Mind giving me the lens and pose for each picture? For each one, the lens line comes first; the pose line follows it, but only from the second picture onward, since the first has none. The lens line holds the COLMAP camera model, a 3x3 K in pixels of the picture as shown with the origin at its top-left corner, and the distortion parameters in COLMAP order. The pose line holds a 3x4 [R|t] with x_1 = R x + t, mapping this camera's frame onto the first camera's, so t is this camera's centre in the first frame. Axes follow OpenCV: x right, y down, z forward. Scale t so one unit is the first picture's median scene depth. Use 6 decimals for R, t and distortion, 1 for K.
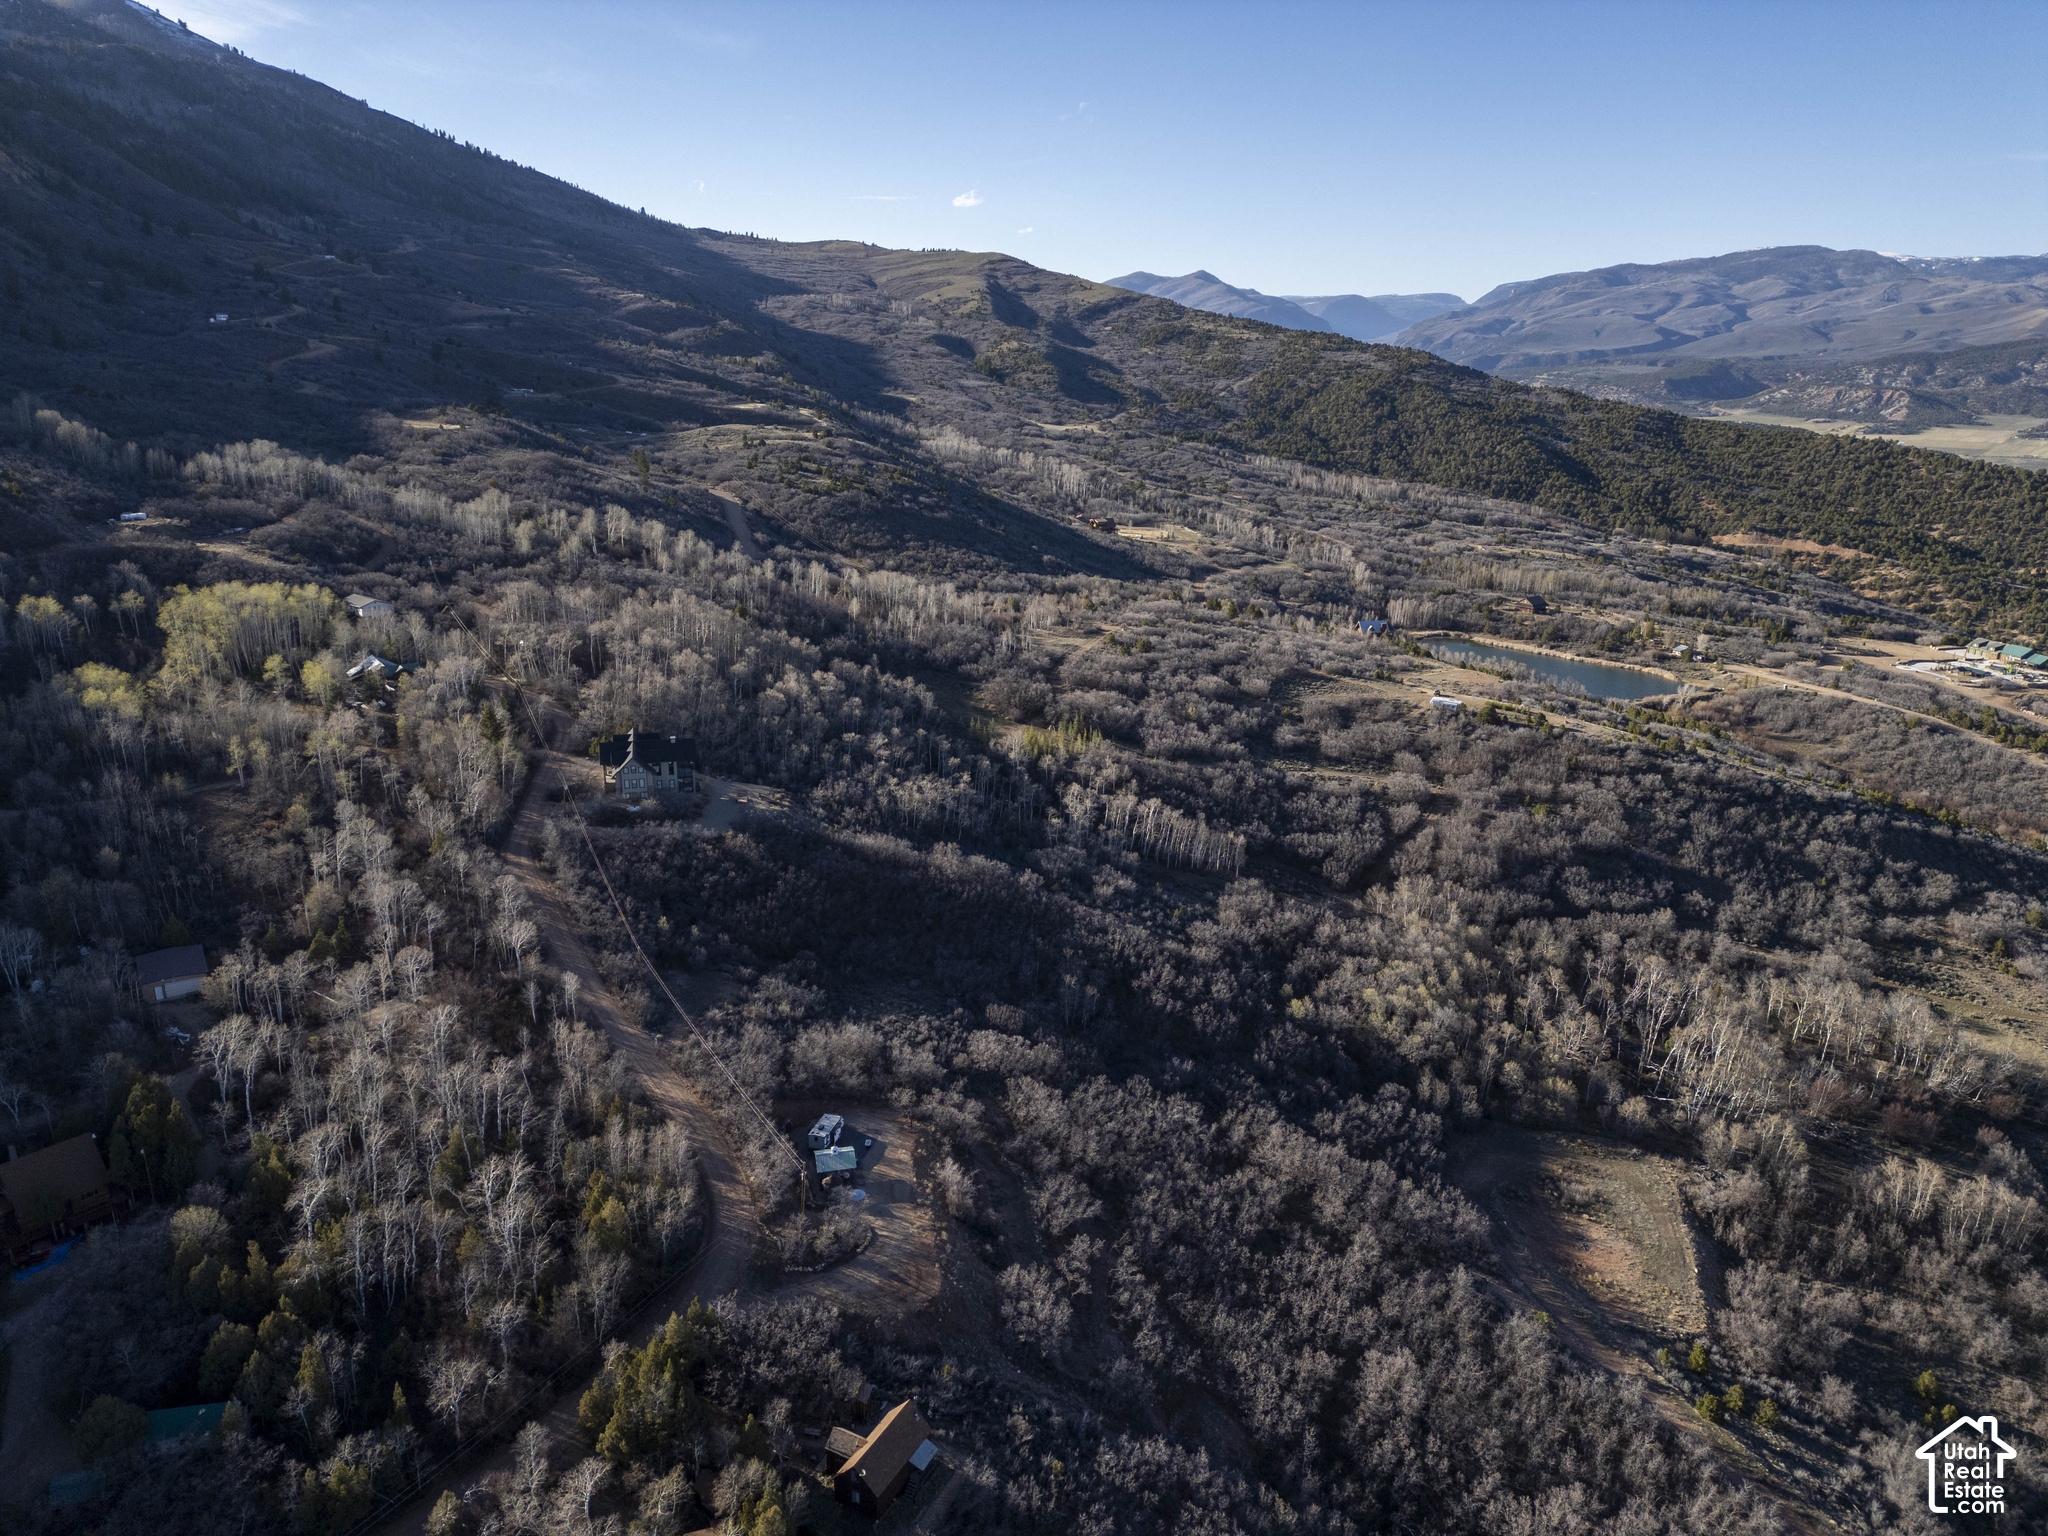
lens RADIAL K [[1429.6, 0, 1024.0], [0, 1429.6, 768.0], [0, 0, 1]] dist [0.074076, -0.069631]
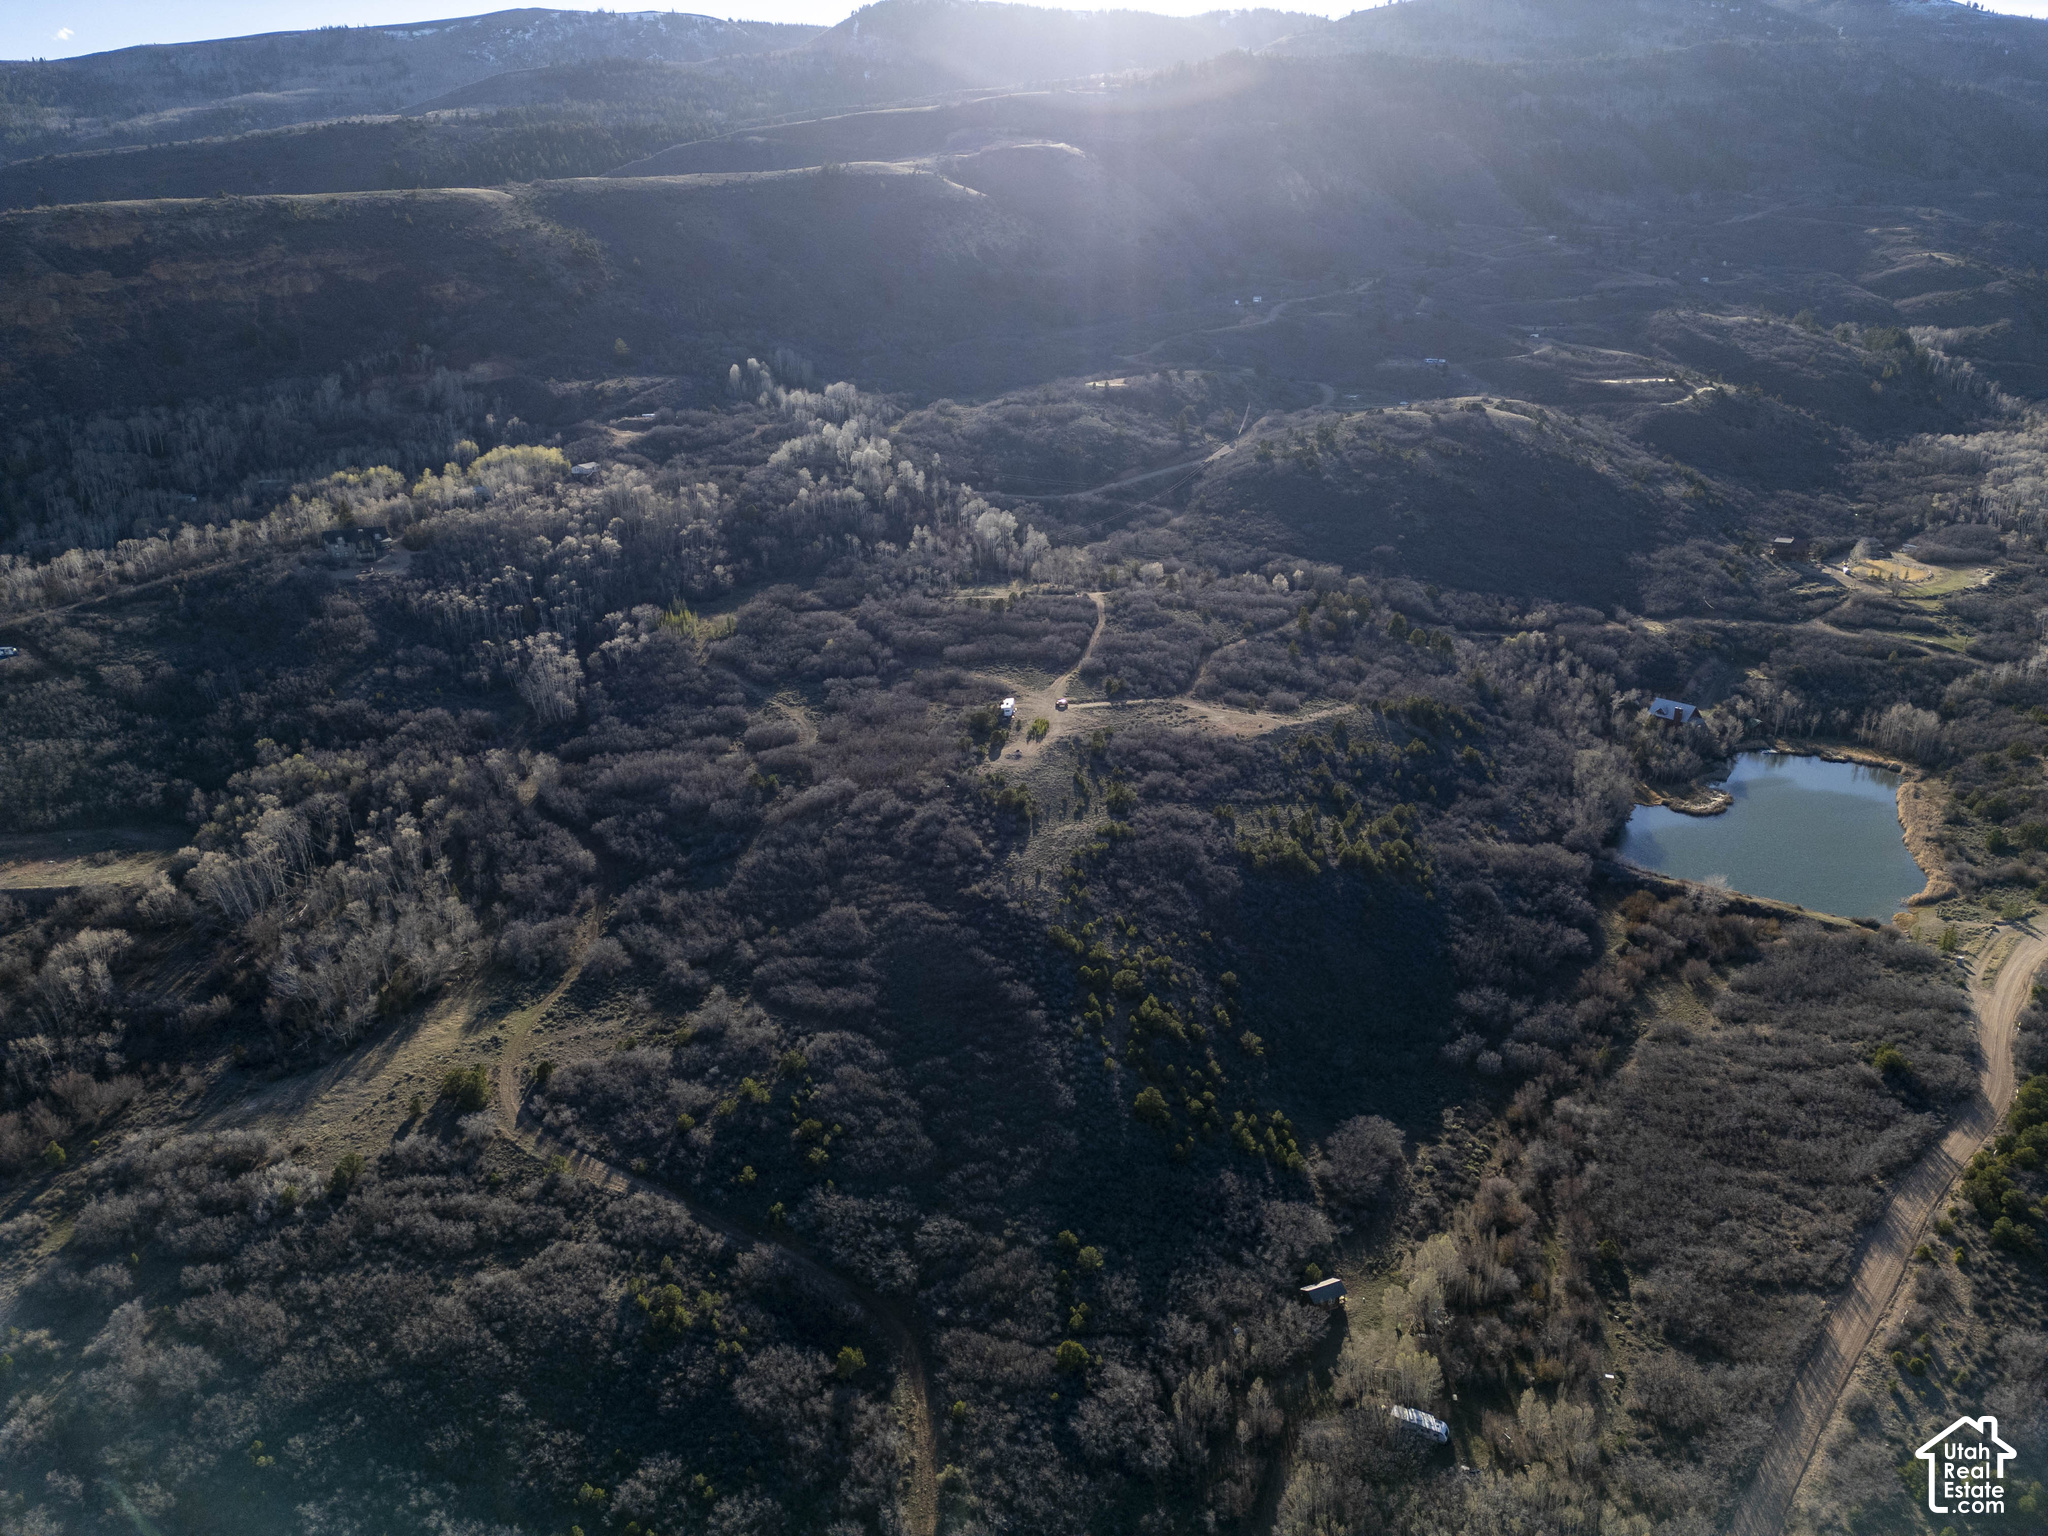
lens RADIAL K [[1429.6, 0, 1024.0], [0, 1429.6, 768.0], [0, 0, 1]] dist [0.074076, -0.069631]
pose [[0.398330, 0.270133, -0.876562, 0.762830], [-0.256454, 0.950336, 0.176329, -0.117294], [0.880661, 0.154561, 0.447824, 0.414612]]
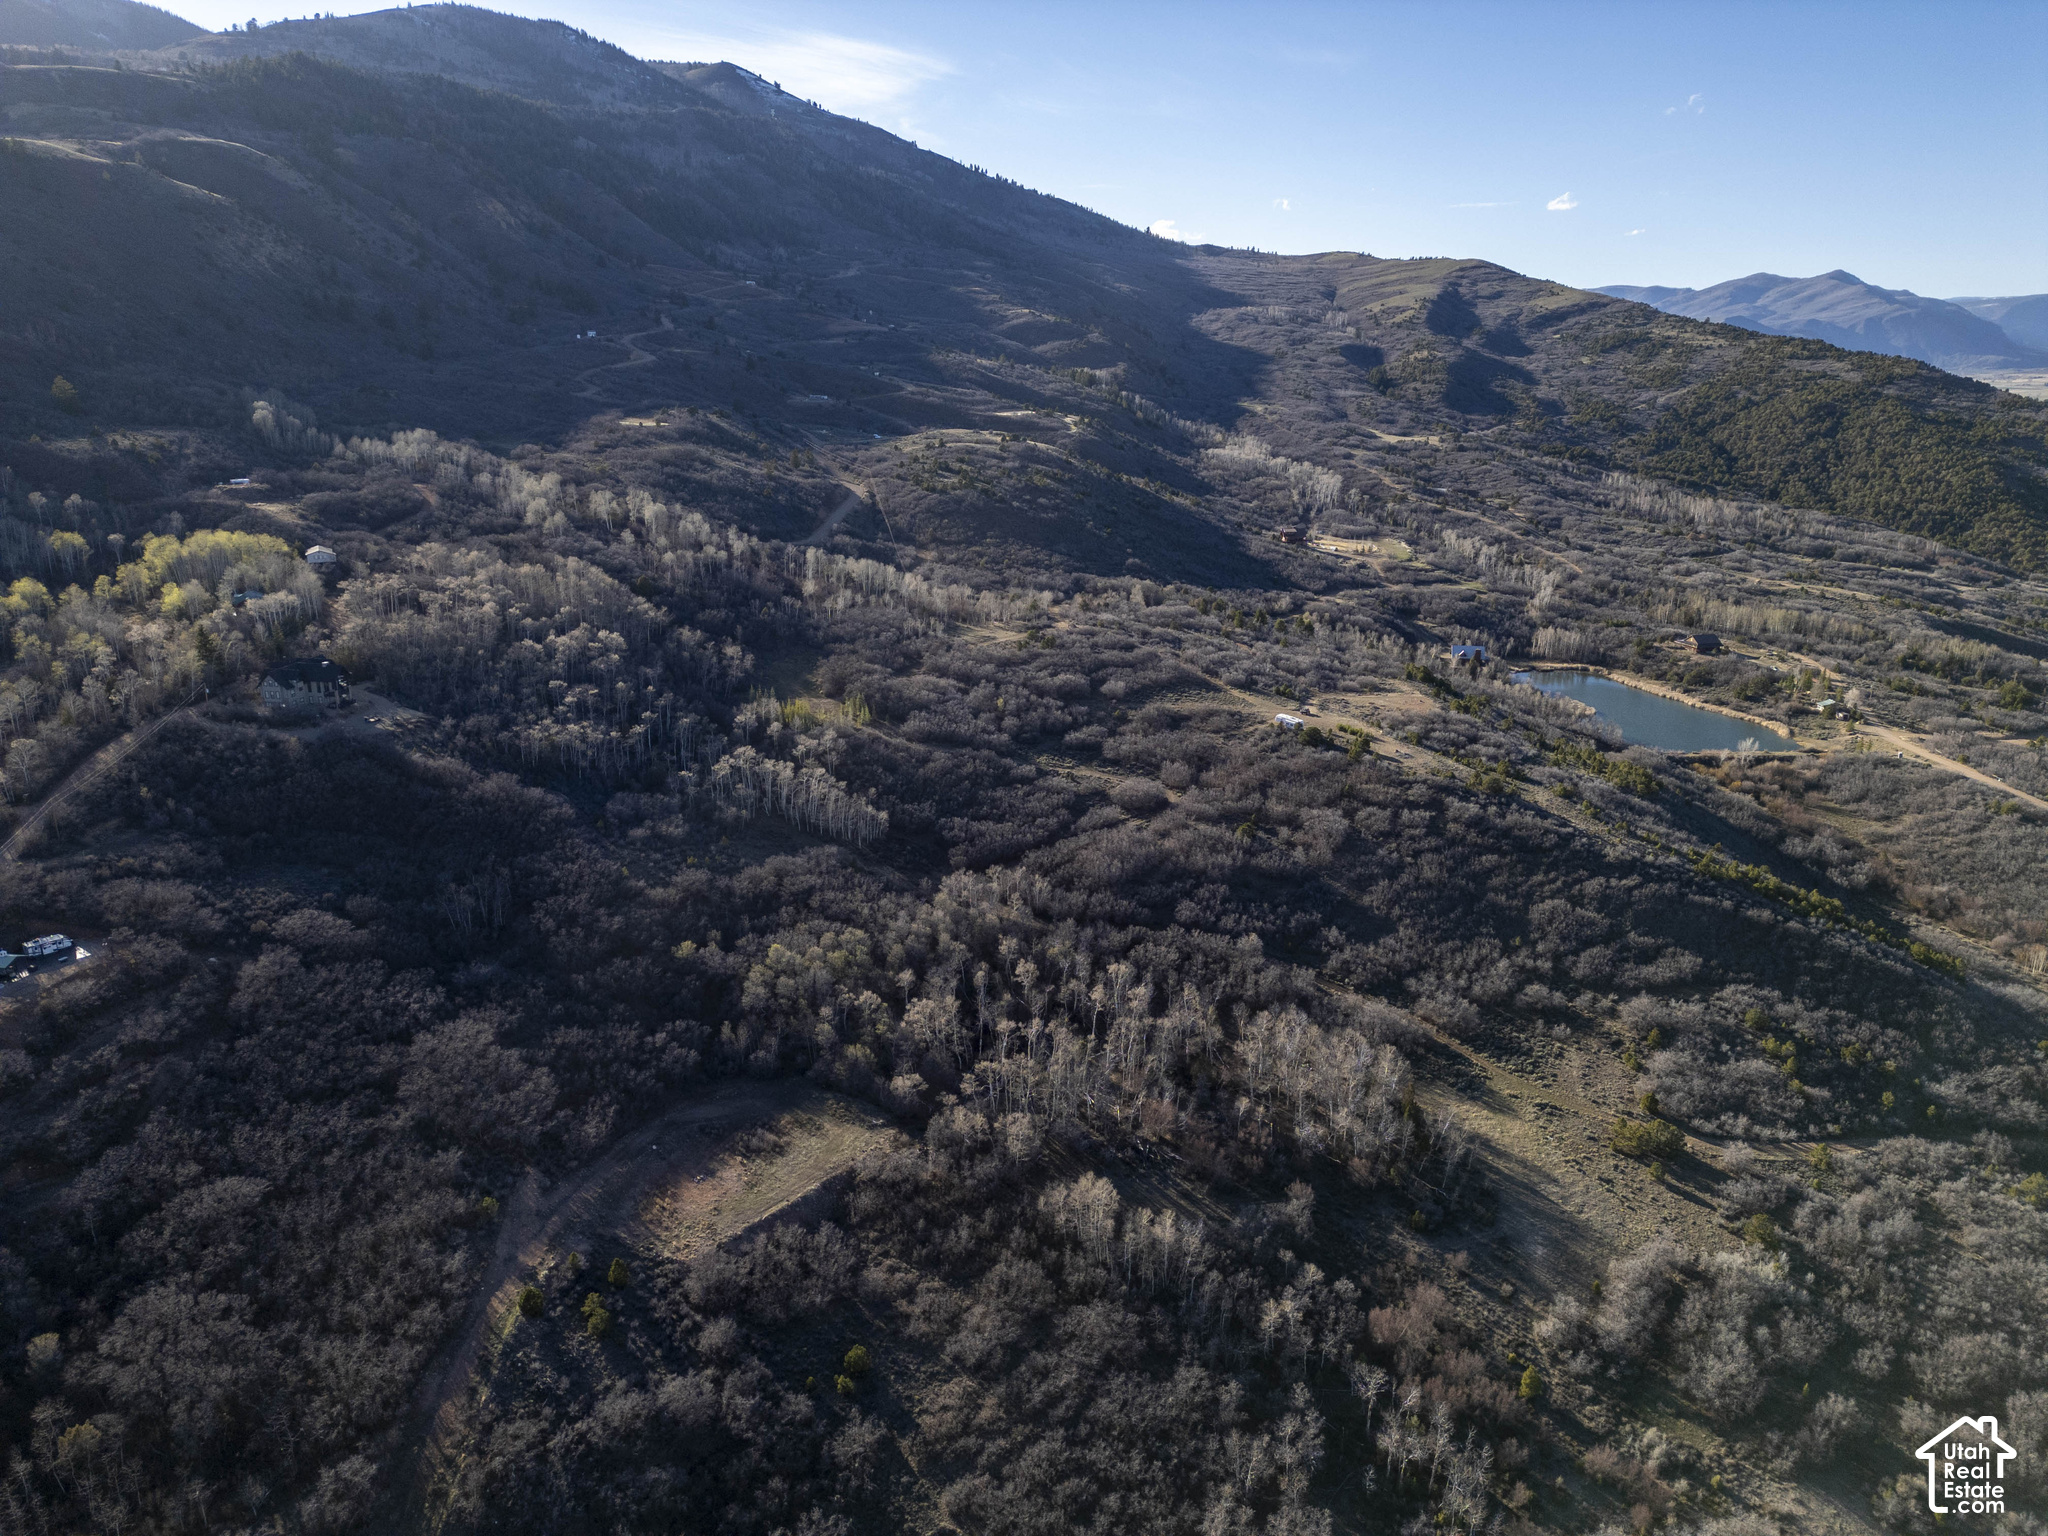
lens RADIAL K [[1429.6, 0, 1024.0], [0, 1429.6, 768.0], [0, 0, 1]] dist [0.074076, -0.069631]
pose [[0.926841, 0.102781, -0.361112, 0.328550], [-0.105911, 0.994313, 0.011170, -0.003725], [0.360206, 0.027893, 0.932456, 0.027187]]
